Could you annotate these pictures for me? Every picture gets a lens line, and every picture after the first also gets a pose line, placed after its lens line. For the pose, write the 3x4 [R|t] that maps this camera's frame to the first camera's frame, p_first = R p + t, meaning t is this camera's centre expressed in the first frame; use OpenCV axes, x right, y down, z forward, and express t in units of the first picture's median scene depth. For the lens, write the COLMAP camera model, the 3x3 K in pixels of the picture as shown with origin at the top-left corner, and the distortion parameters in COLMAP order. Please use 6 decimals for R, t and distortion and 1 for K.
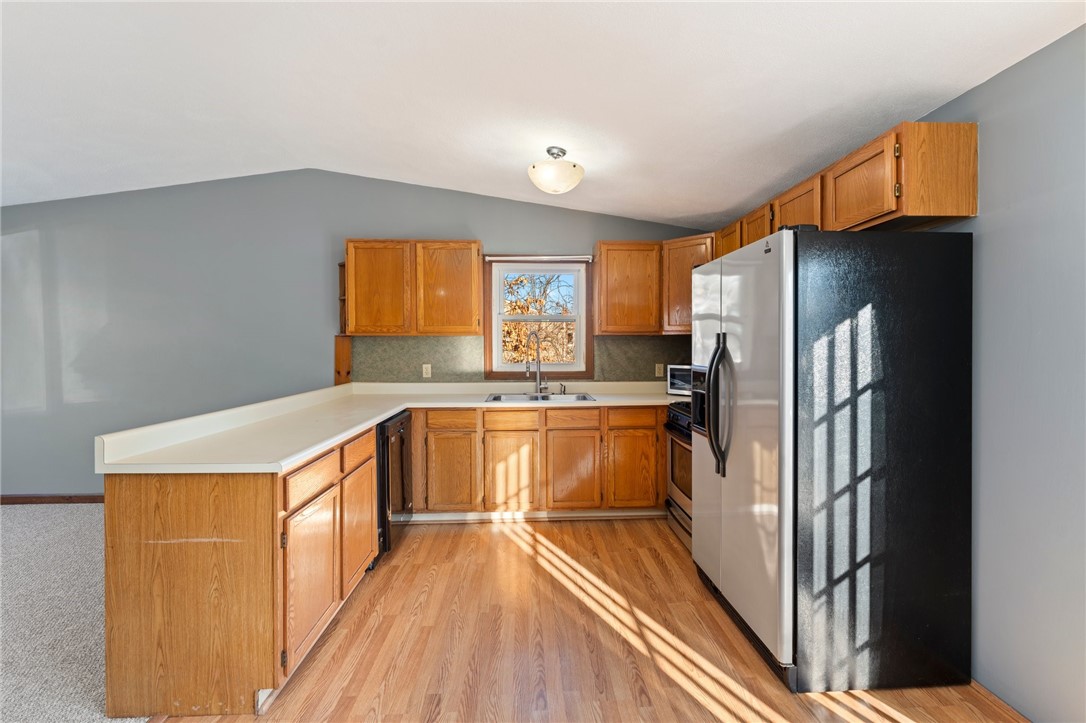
lens RADIAL K [[470.1, 0, 544.1], [0, 470.1, 353.4], [0, 0, 1]] dist [-0.000528, -0.000059]
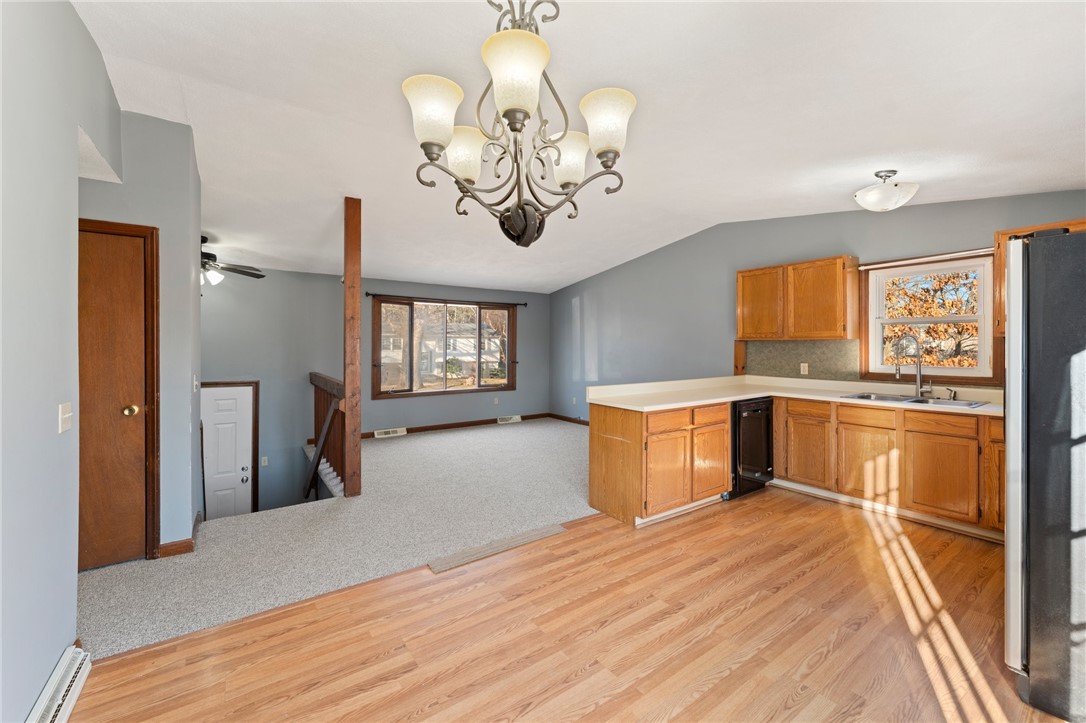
lens RADIAL K [[437.3, 0, 546.1], [0, 437.3, 349.5], [0, 0, 1]] dist [-0.000462, -0.000037]
pose [[0.540948, 0.008314, -0.841015, 0.384759], [-0.012267, 0.999923, 0.001995, -0.007273], [0.840967, 0.009237, 0.541008, -0.183861]]
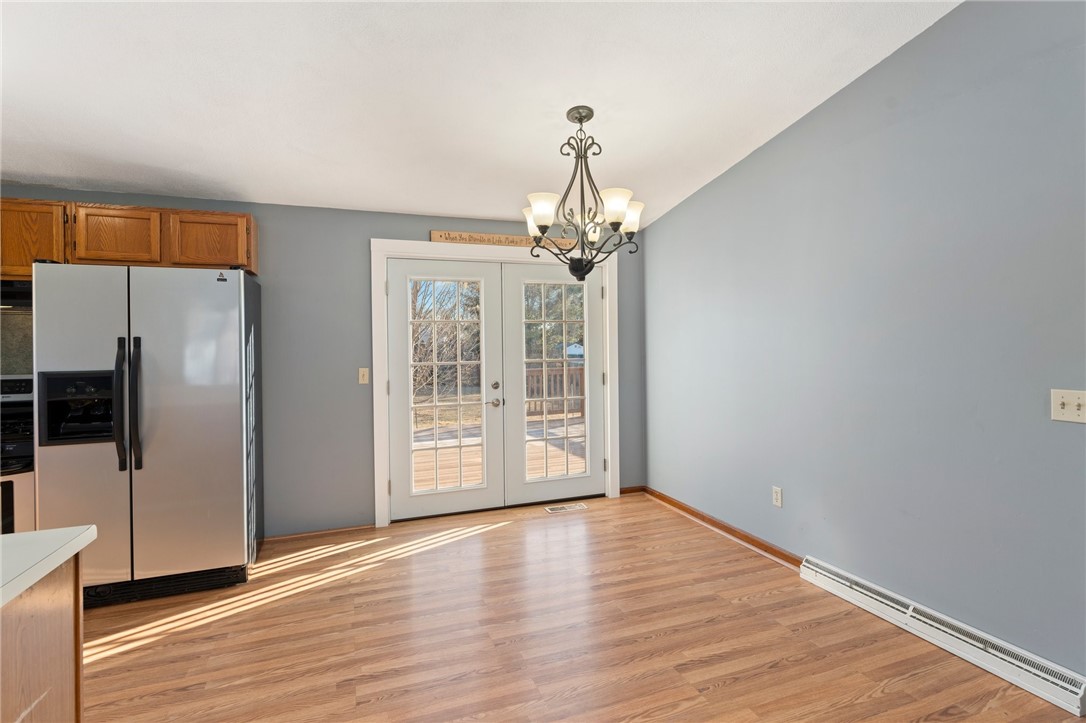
lens RADIAL K [[534.3, 0, 548.4], [0, 534.3, 342.2], [0, 0, 1]] dist [0.001396, 0.000147]
pose [[-0.302945, 0.009759, 0.952958, -0.701627], [0.026768, 0.999640, -0.001728, -0.001778], [-0.952632, 0.024986, -0.303097, 0.297415]]
